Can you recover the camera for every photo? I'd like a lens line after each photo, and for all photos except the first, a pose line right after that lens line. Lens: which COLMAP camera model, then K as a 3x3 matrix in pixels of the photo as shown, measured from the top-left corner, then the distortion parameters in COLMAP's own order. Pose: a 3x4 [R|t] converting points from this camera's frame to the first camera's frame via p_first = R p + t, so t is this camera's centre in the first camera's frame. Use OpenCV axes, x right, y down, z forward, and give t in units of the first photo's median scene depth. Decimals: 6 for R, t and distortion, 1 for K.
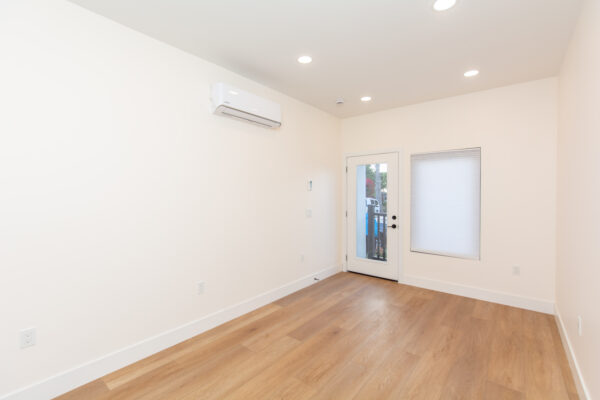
lens RADIAL K [[274.0, 0, 299.2], [0, 274.0, 198.6], [0, 0, 1]] dist [0.001604, -0.000676]
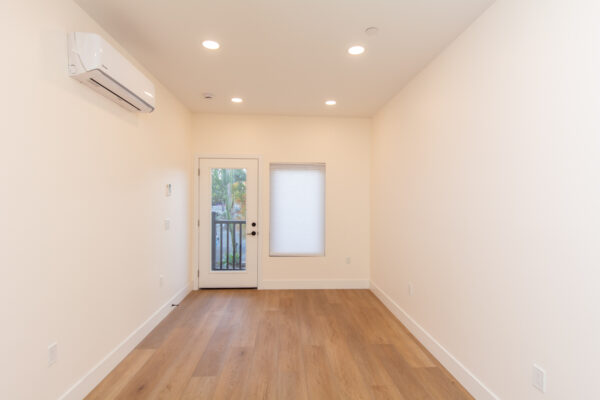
lens RADIAL K [[301.1, 0, 301.4], [0, 301.1, 200.7], [0, 0, 1]] dist [0.001132, -0.000713]
pose [[0.731517, 0.003614, 0.681813, -0.309543], [0.002213, 0.999968, -0.007675, -0.009891], [-0.681819, 0.007123, 0.731486, 0.093725]]
